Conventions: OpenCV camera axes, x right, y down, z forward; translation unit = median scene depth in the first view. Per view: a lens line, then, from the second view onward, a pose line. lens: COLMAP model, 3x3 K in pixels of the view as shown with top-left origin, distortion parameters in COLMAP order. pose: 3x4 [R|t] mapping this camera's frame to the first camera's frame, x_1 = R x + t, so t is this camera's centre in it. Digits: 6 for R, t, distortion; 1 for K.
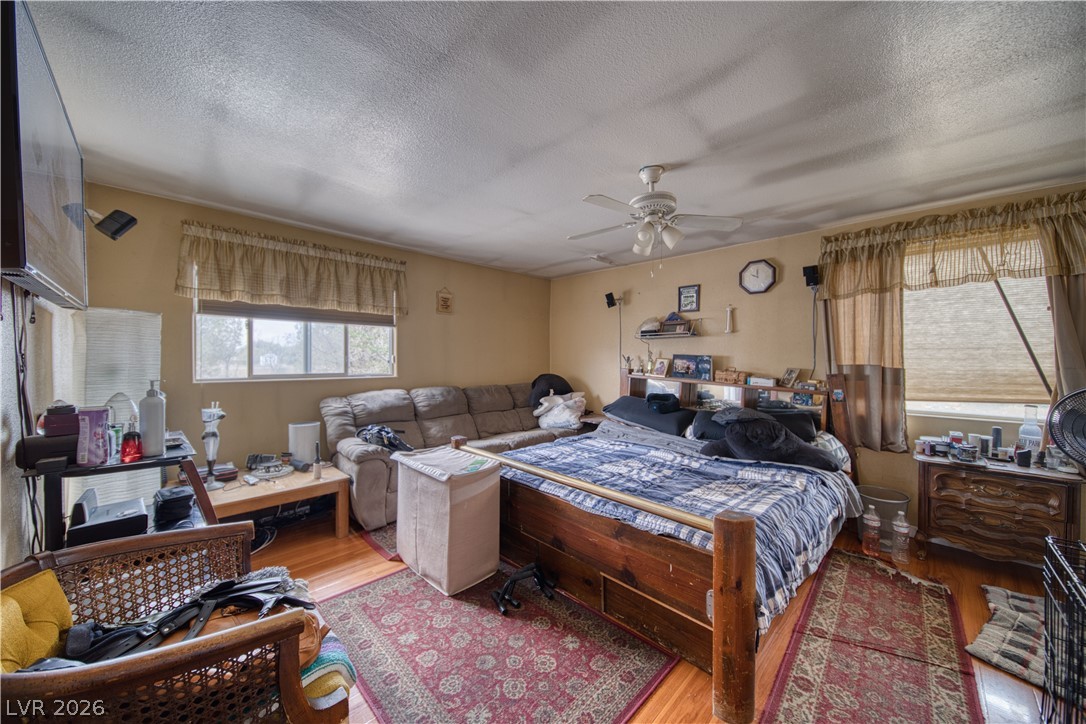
lens RADIAL K [[379.9, 0, 540.7], [0, 379.9, 360.7], [0, 0, 1]] dist [-0.000767, -0.001630]
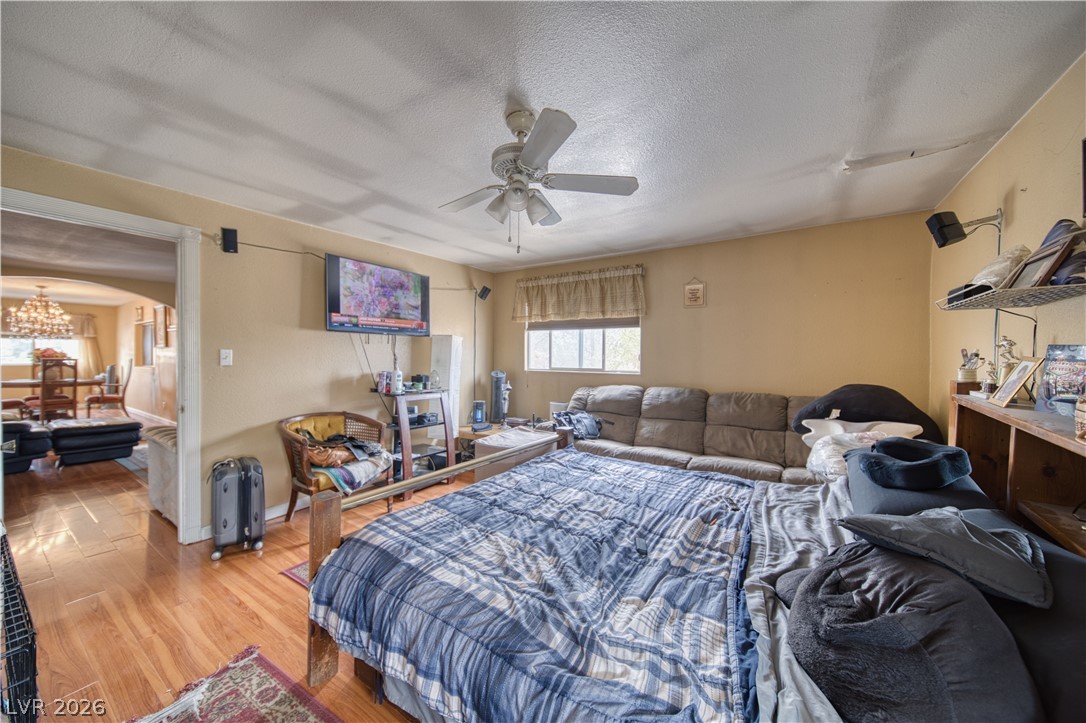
lens RADIAL K [[379.9, 0, 535.4], [0, 379.9, 360.5], [0, 0, 1]] dist [-0.000767, -0.001630]
pose [[0.226049, 0.006011, -0.974097, 0.703836], [-0.013164, 0.999908, 0.003115, 0.005214], [0.974027, 0.012119, 0.226107, 0.570966]]
